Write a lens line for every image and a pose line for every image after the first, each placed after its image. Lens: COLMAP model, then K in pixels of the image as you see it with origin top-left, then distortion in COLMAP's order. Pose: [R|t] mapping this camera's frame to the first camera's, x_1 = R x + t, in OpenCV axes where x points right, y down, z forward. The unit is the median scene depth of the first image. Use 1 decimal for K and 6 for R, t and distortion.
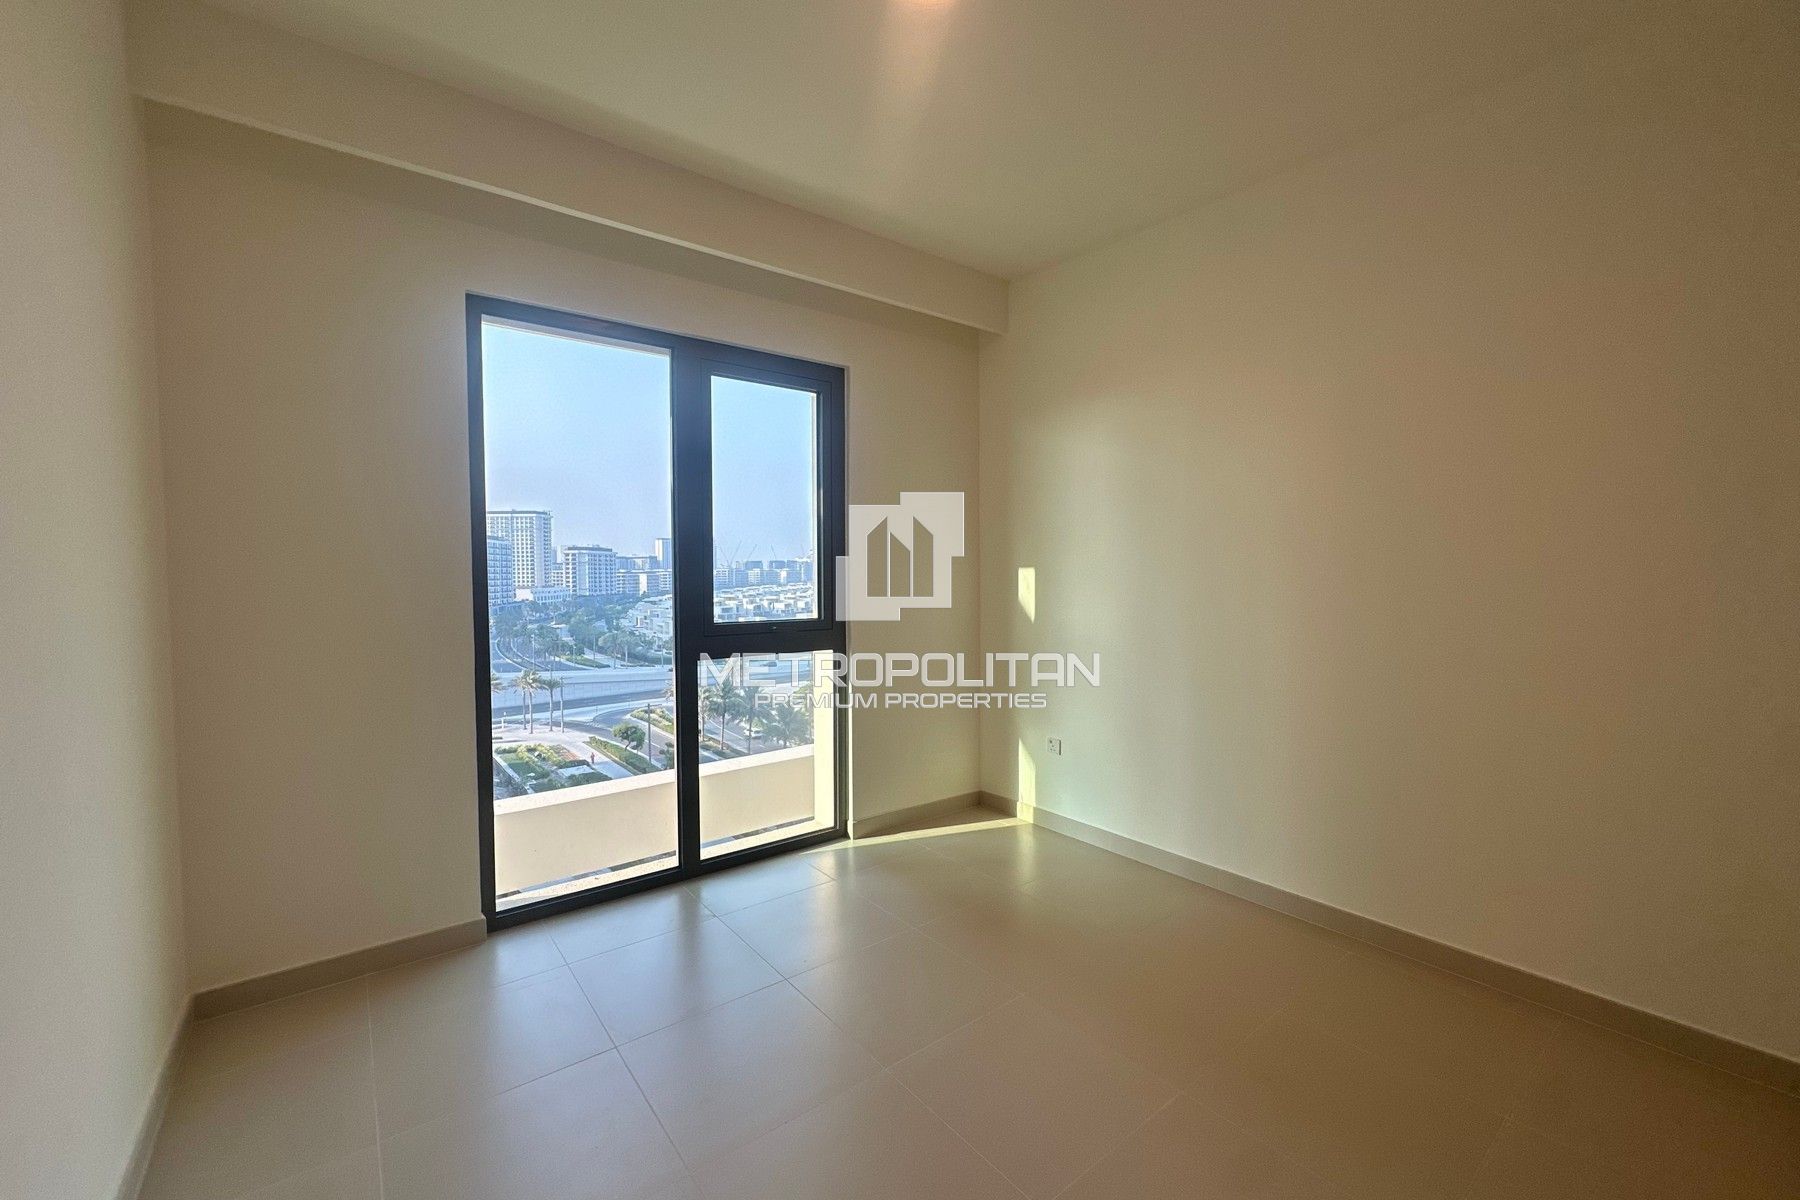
lens RADIAL K [[720.8, 0, 895.2], [0, 720.8, 614.7], [0, 0, 1]] dist [-0.002483, 0.000743]
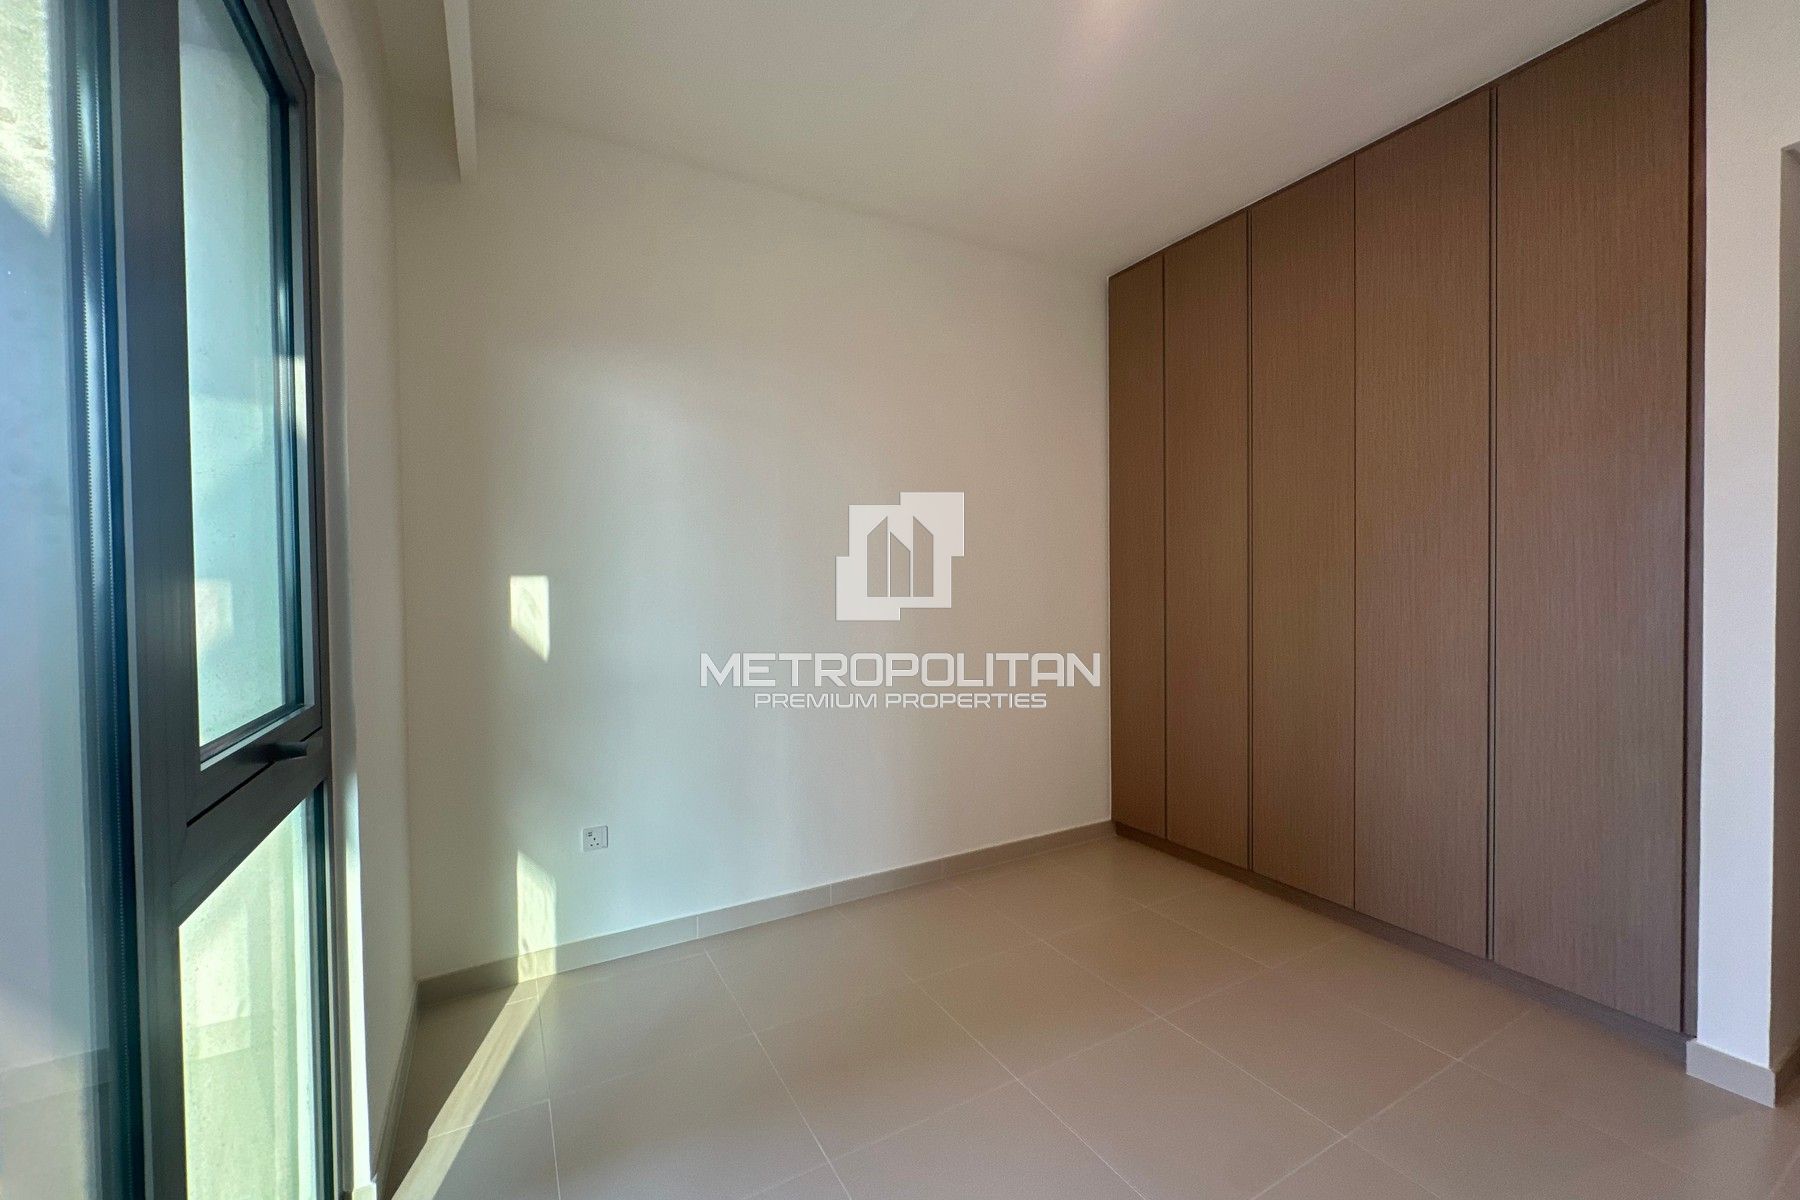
lens RADIAL K [[720.8, 0, 903.7], [0, 720.8, 601.2], [0, 0, 1]] dist [-0.002483, 0.000743]
pose [[0.148148, -0.011741, 0.988896, -0.397619], [0.076220, 0.997091, 0.000420, -0.018478], [-0.986024, 0.075311, 0.148612, 0.581228]]
